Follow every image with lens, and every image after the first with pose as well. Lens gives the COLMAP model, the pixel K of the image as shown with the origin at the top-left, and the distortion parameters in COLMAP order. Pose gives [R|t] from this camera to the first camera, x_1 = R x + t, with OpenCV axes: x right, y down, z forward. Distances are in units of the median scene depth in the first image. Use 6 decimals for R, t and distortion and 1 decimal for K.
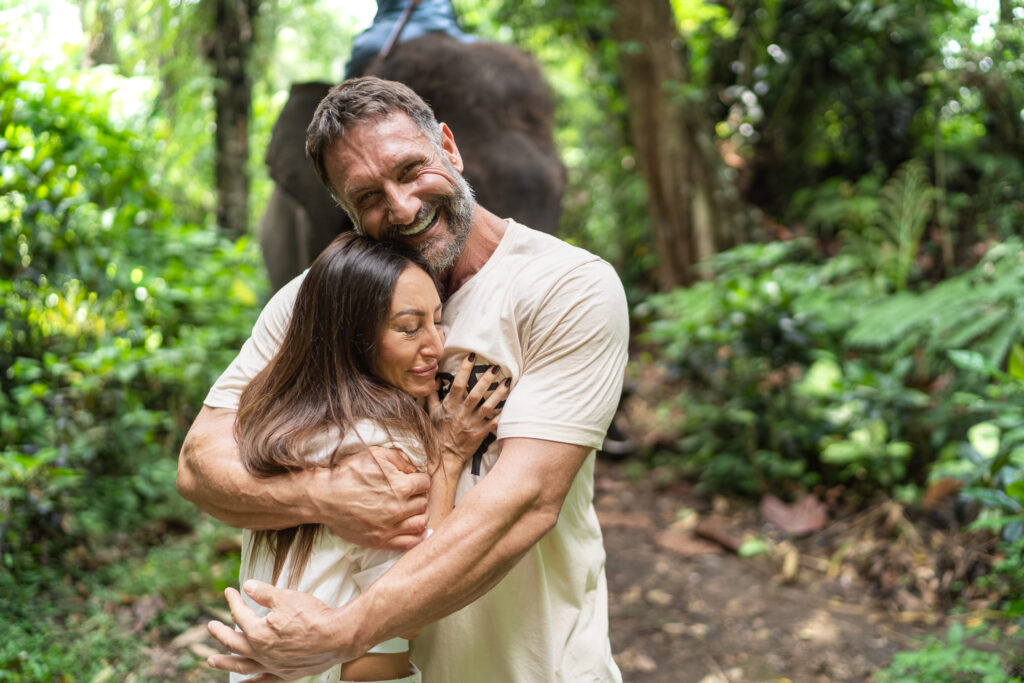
lens RADIAL K [[991.1, 0, 512.0], [0, 991.1, 341.5], [0, 0, 1]] dist [0.010986, 0.008073]
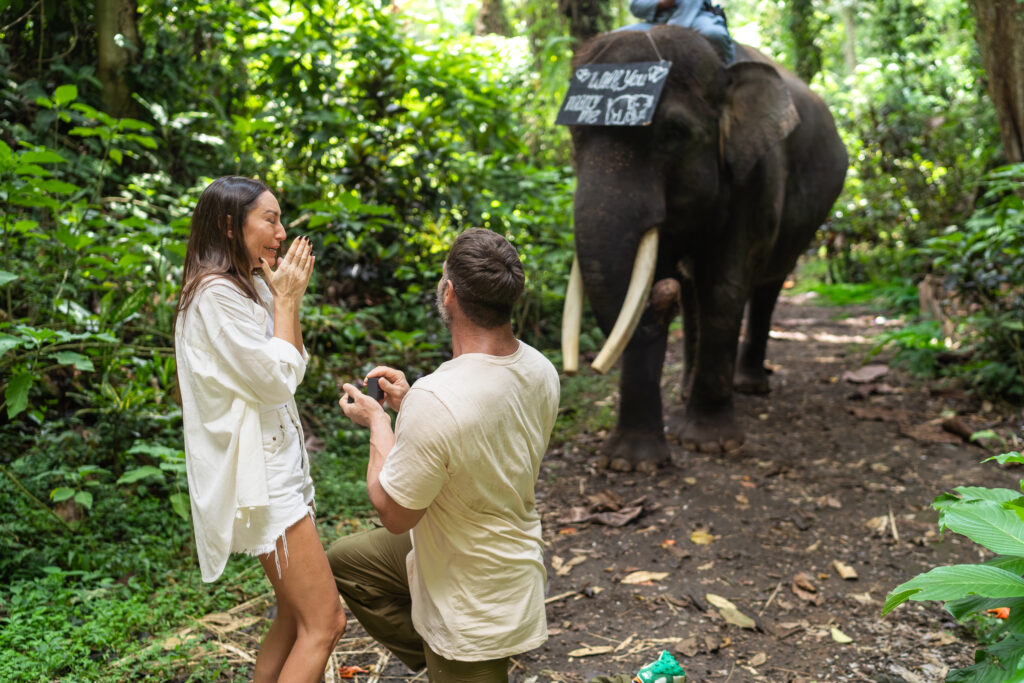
lens RADIAL K [[991.1, 0, 512.0], [0, 991.1, 341.5], [0, 0, 1]] dist [0.010986, 0.008073]
pose [[0.926414, 0.027245, -0.375519, 0.088874], [-0.004267, 0.998074, 0.061887, 0.019685], [0.376482, -0.055730, 0.924746, -0.114095]]
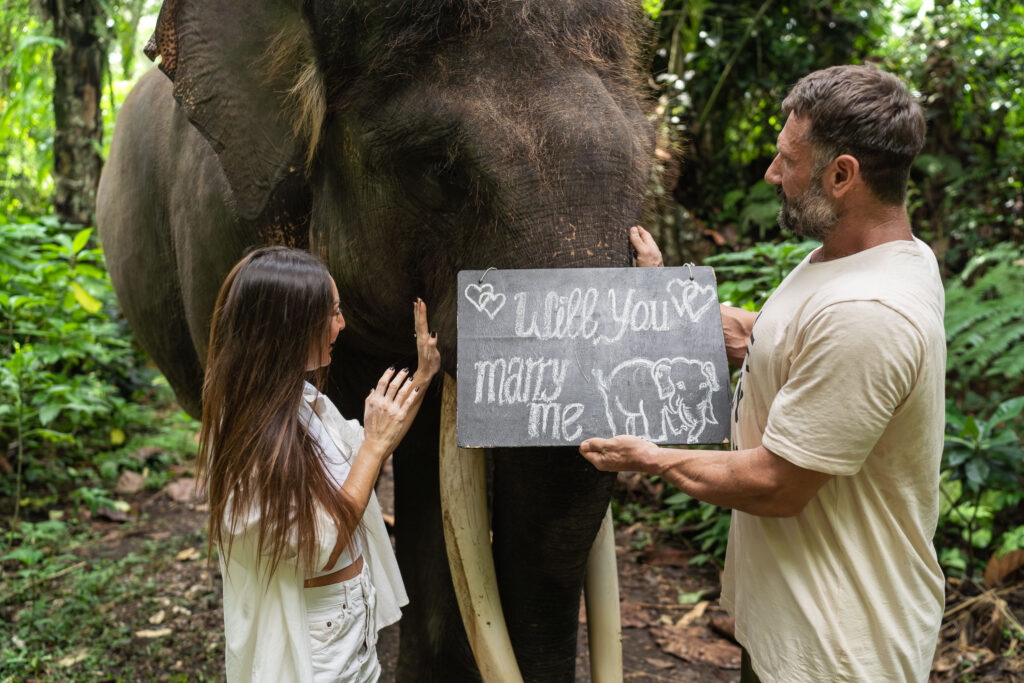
lens RADIAL K [[975.5, 0, 531.4], [0, 975.5, 375.2], [0, 0, 1]] dist [-0.006798, -0.002733]
pose [[0.990201, -0.005905, 0.139526, -0.027415], [0.001708, 0.999543, 0.030182, -0.010364], [-0.139641, -0.029648, 0.989758, 0.173190]]
